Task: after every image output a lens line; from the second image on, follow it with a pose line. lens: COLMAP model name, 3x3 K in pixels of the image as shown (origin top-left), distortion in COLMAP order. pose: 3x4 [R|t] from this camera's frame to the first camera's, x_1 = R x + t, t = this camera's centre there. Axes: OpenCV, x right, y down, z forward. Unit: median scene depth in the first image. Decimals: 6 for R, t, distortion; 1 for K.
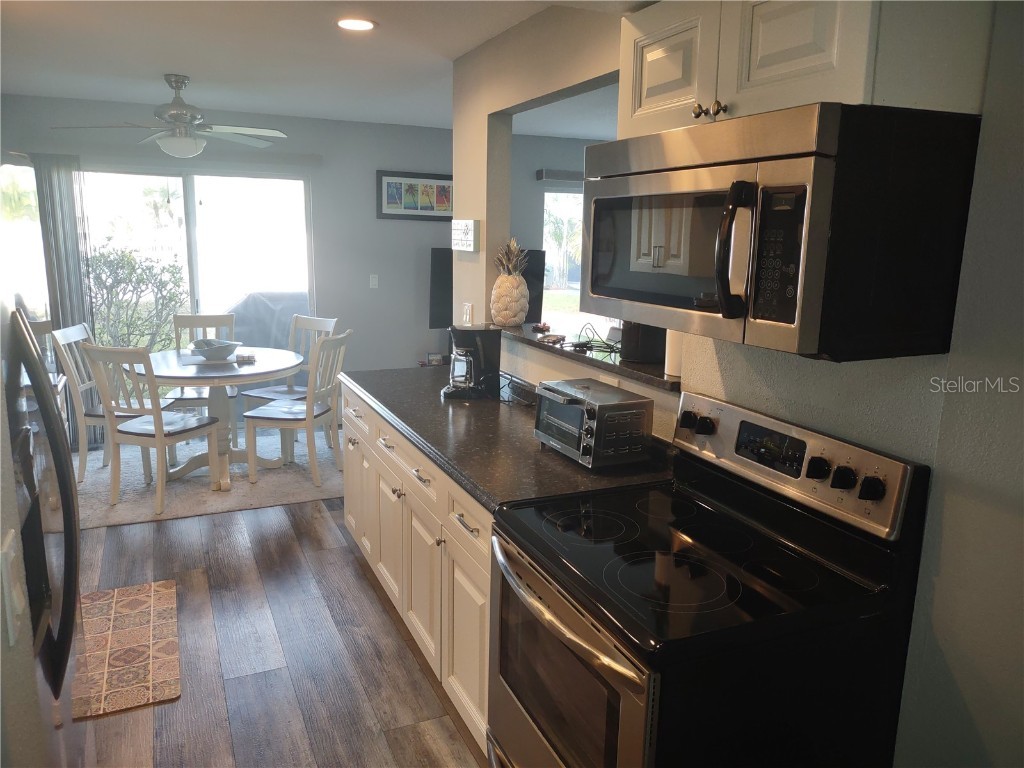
lens RADIAL K [[781.3, 0, 504.4], [0, 781.3, 390.2], [0, 0, 1]] dist [0.097220, -0.111511]
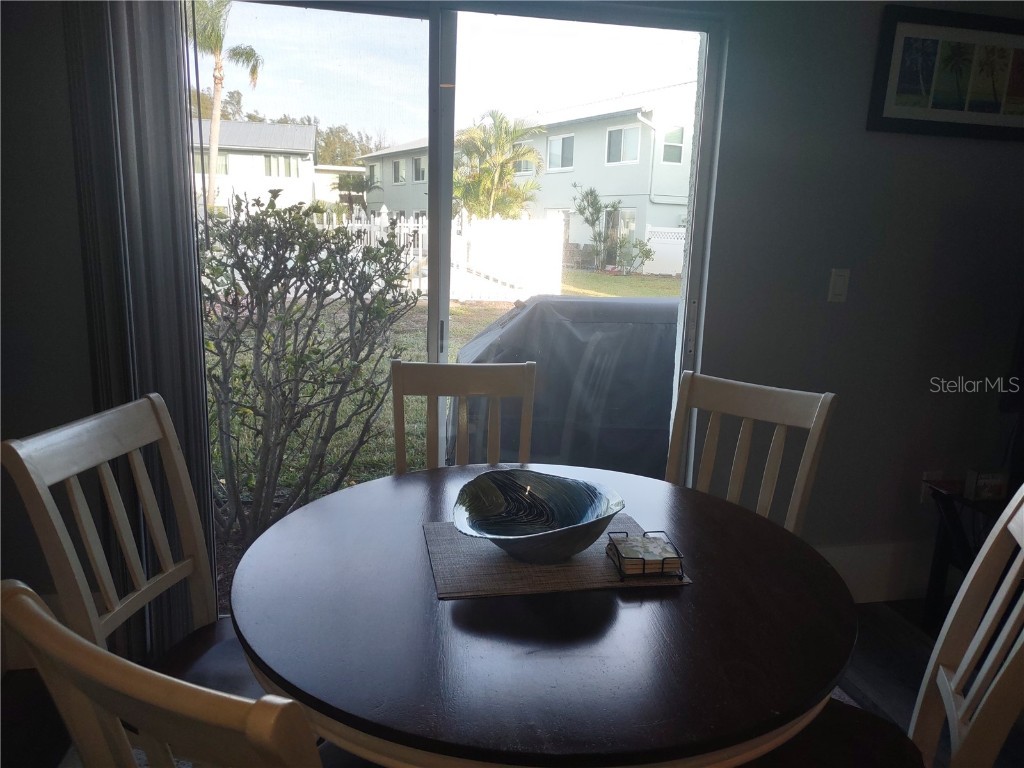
lens RADIAL K [[781.3, 0, 504.4], [0, 781.3, 390.2], [0, 0, 1]] dist [0.097220, -0.111511]
pose [[0.976567, 0.057100, -0.207499, -0.247838], [-0.056495, 0.998364, 0.008846, -0.077391], [0.207665, 0.003084, 0.978195, 0.555295]]
